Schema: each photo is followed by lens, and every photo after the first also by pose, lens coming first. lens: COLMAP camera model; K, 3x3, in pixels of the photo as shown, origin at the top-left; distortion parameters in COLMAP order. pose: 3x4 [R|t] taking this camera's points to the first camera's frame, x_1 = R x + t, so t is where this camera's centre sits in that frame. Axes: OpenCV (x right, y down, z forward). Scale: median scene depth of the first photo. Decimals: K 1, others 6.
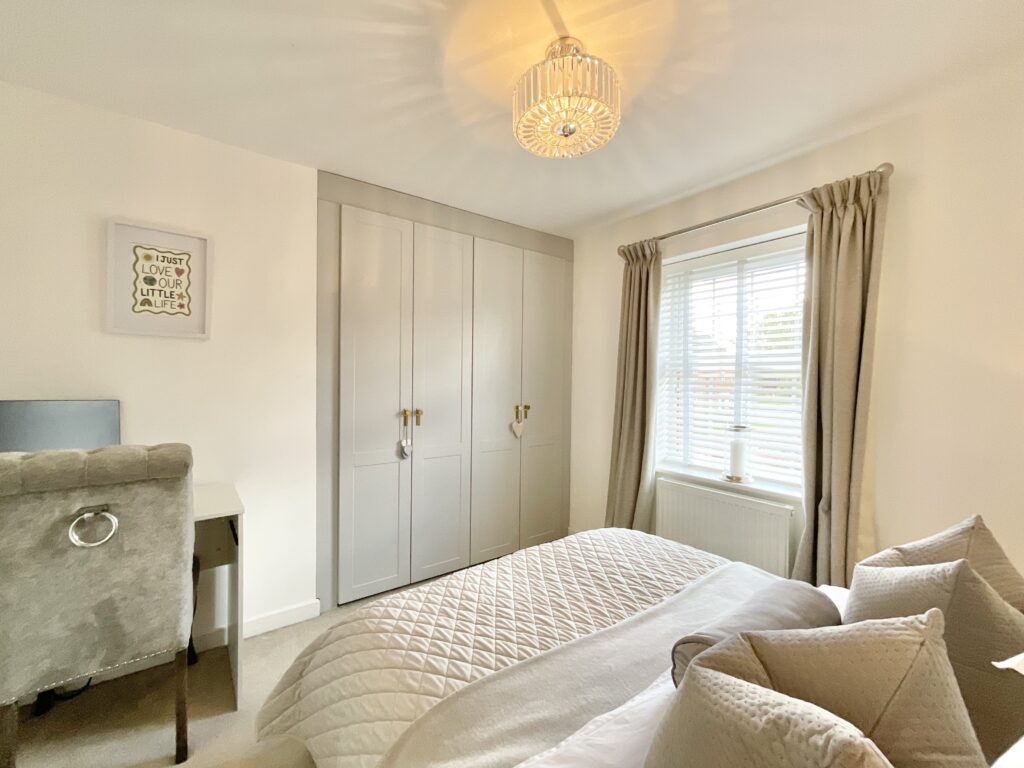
lens RADIAL K [[423.9, 0, 515.0], [0, 423.9, 383.0], [0, 0, 1]] dist [0.003669, -0.000699]
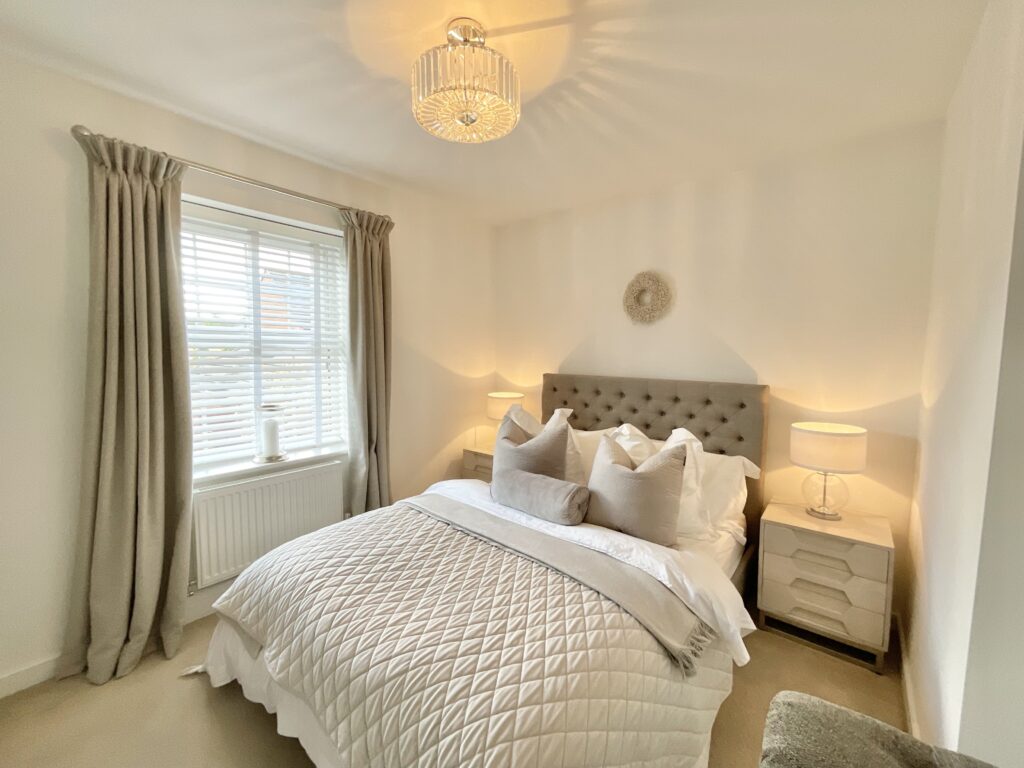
lens RADIAL K [[423.9, 0, 510.8], [0, 423.9, 382.1], [0, 0, 1]] dist [0.003669, -0.000699]
pose [[-0.245109, -0.085404, 0.965727, -0.734013], [-0.004750, 0.996206, 0.086894, -0.053289], [-0.969484, 0.016711, -0.244584, 0.923650]]
